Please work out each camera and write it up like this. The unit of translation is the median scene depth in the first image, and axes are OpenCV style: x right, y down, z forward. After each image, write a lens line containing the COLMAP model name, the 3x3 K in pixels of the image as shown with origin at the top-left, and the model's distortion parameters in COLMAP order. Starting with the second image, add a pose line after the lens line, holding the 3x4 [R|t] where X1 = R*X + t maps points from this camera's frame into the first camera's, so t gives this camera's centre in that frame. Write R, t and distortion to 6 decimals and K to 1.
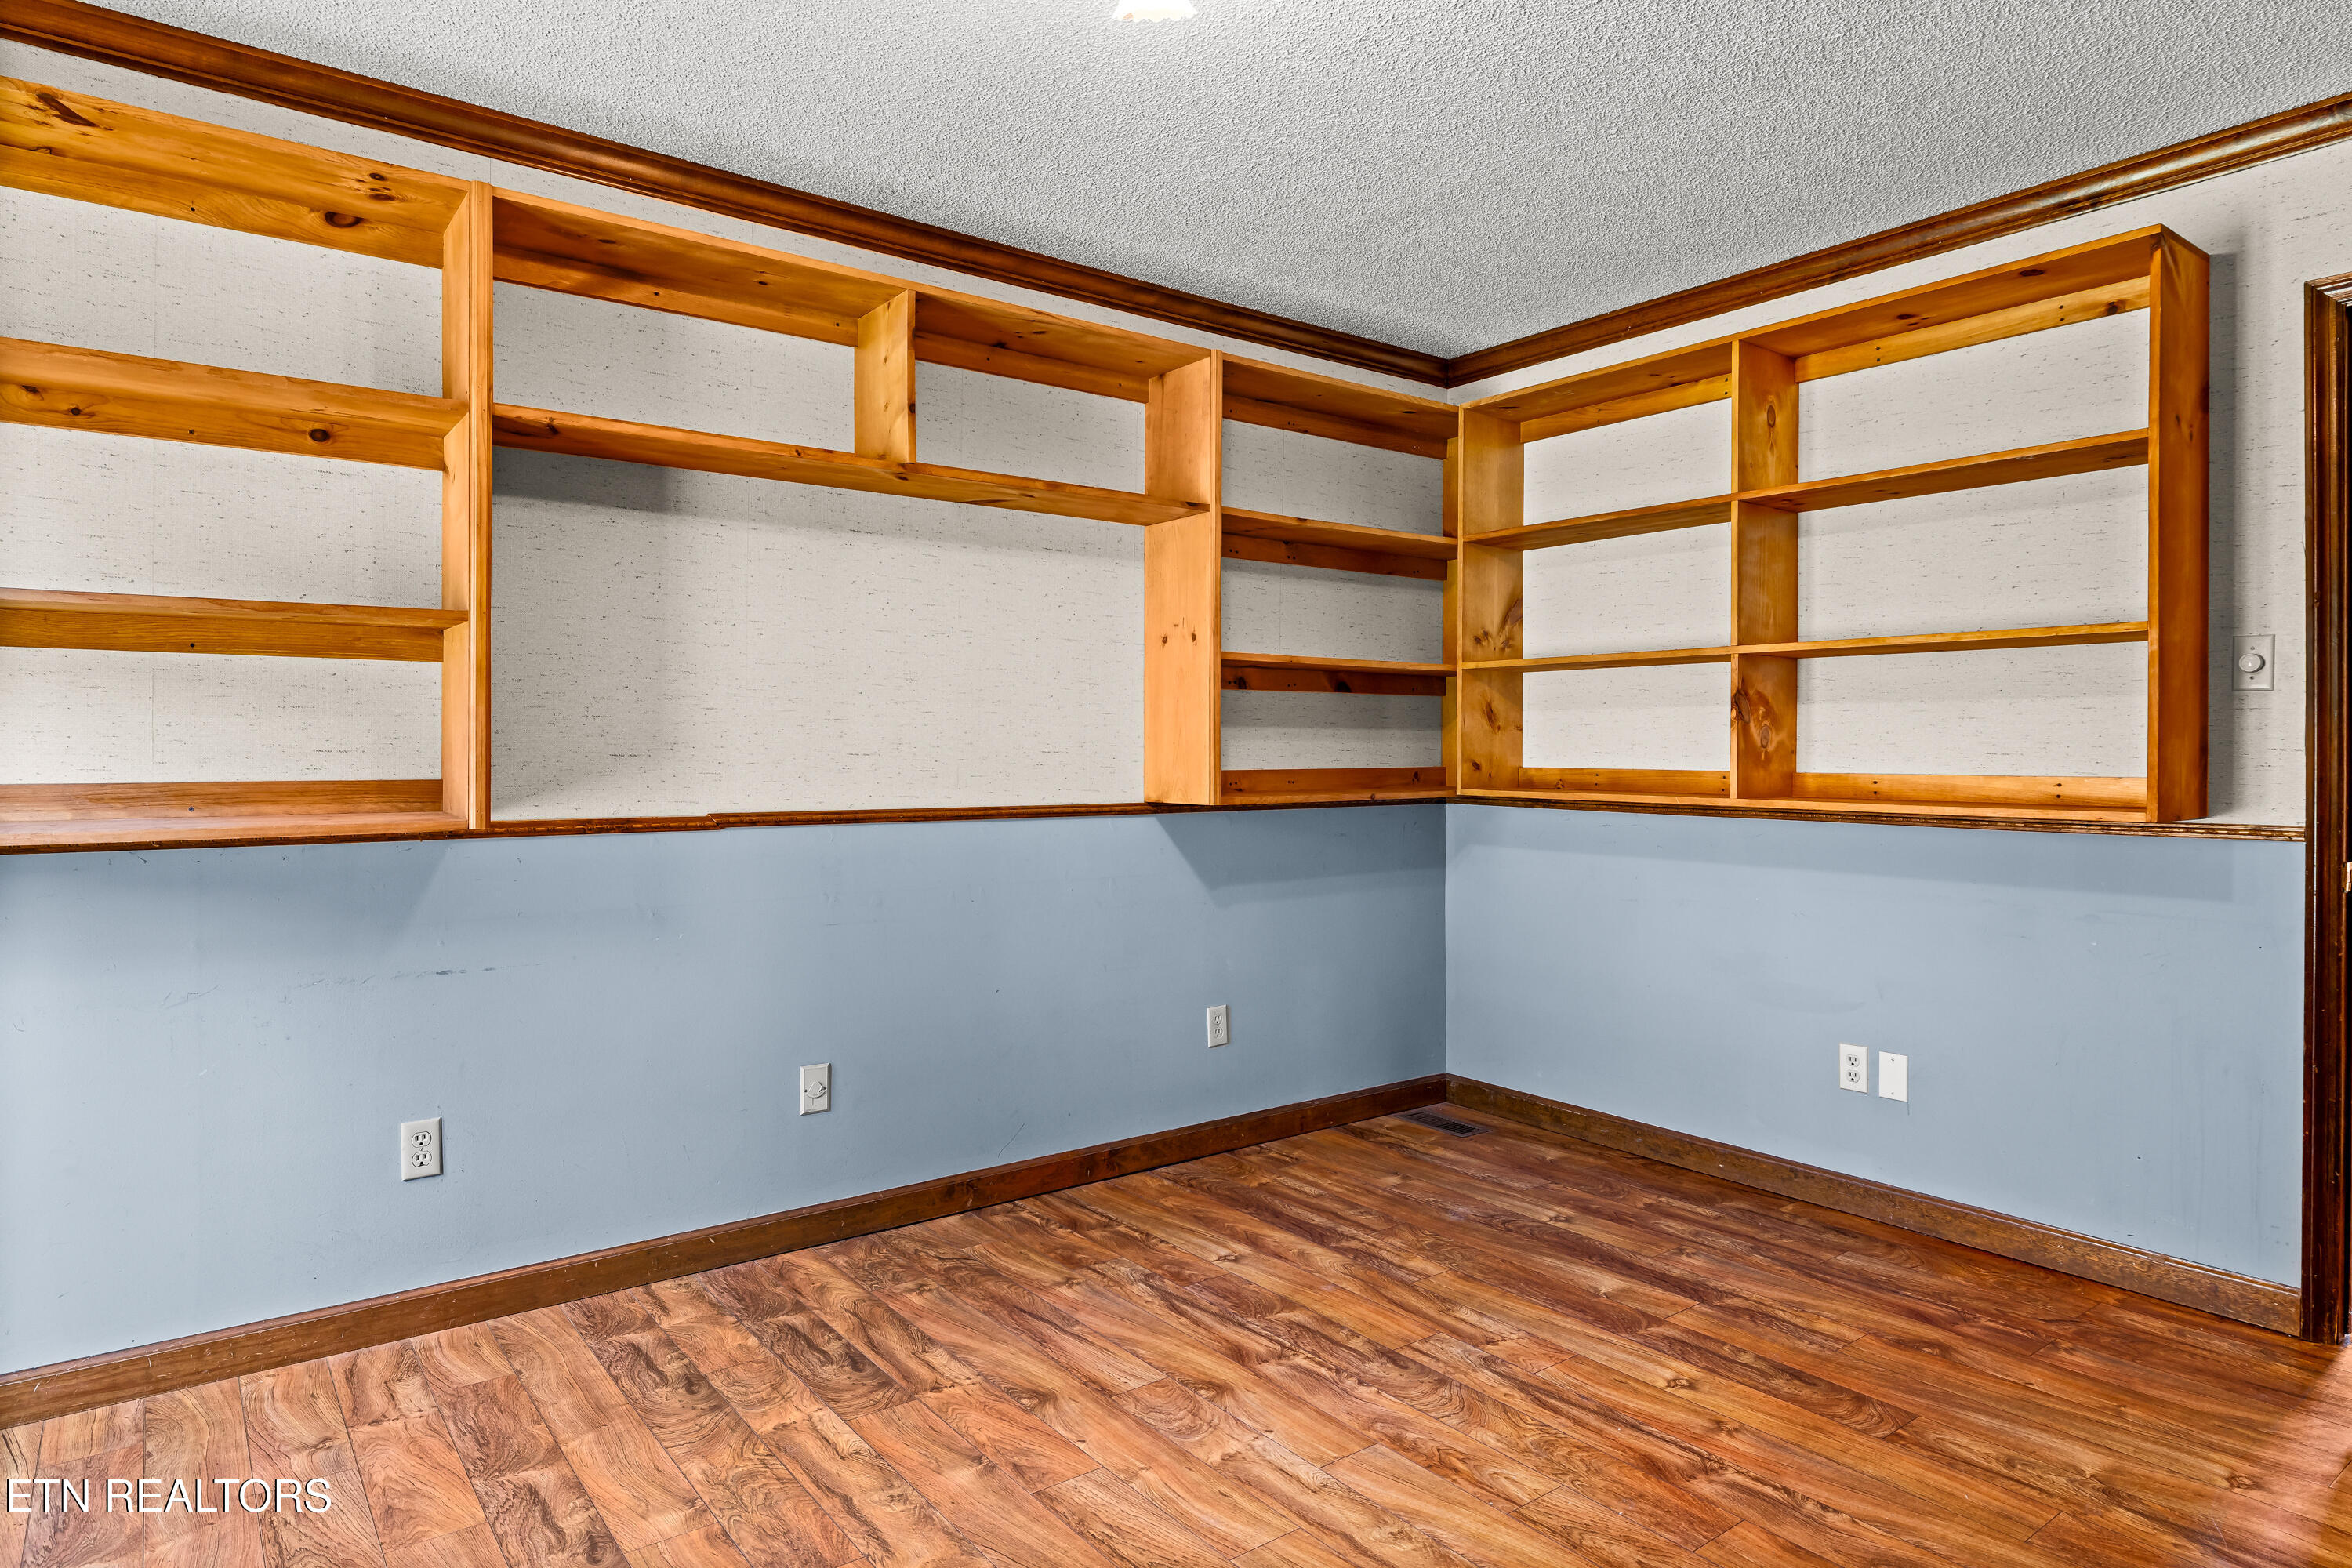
lens RADIAL K [[1347.1, 0, 1165.7], [0, 1347.1, 761.6], [0, 0, 1]] dist [0.000176, -0.003308]
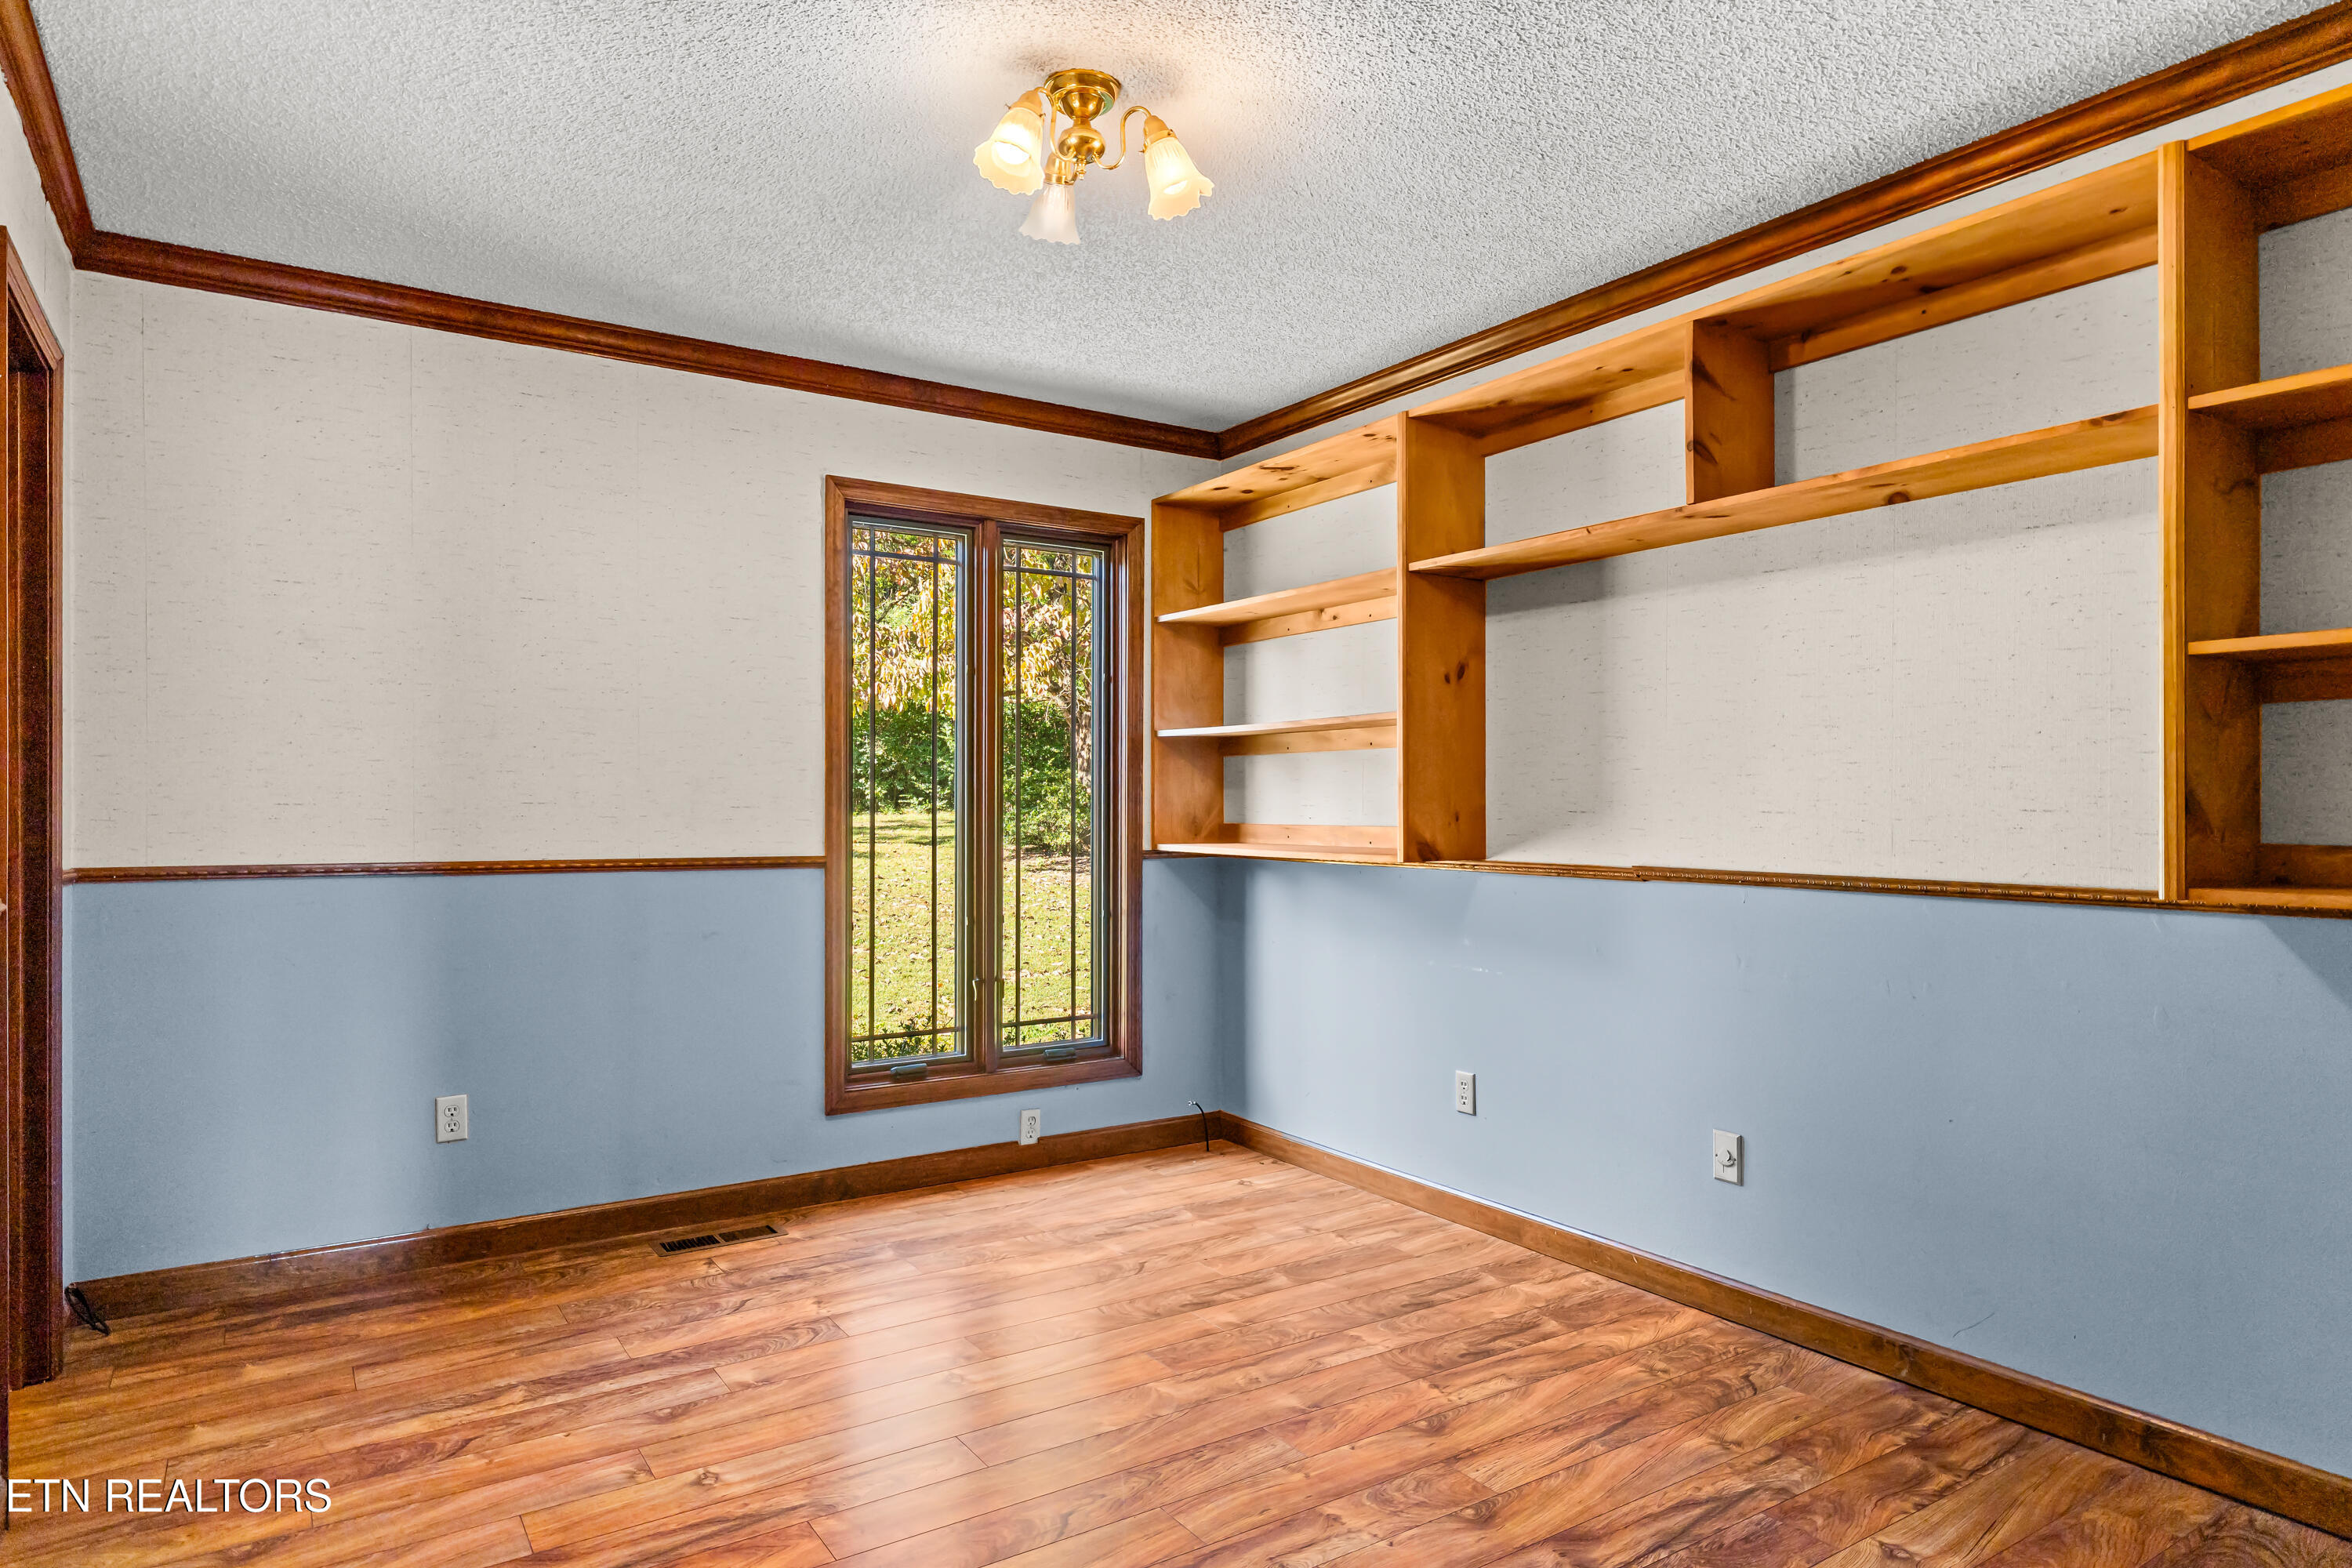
lens RADIAL K [[1347.1, 0, 1163.6], [0, 1347.1, 802.3], [0, 0, 1]] dist [0.000176, -0.003308]
pose [[-0.061563, -0.007329, -0.998076, 0.831726], [-0.012638, 0.999899, -0.006563, -0.000247], [0.998023, 0.012210, -0.061649, 0.741236]]
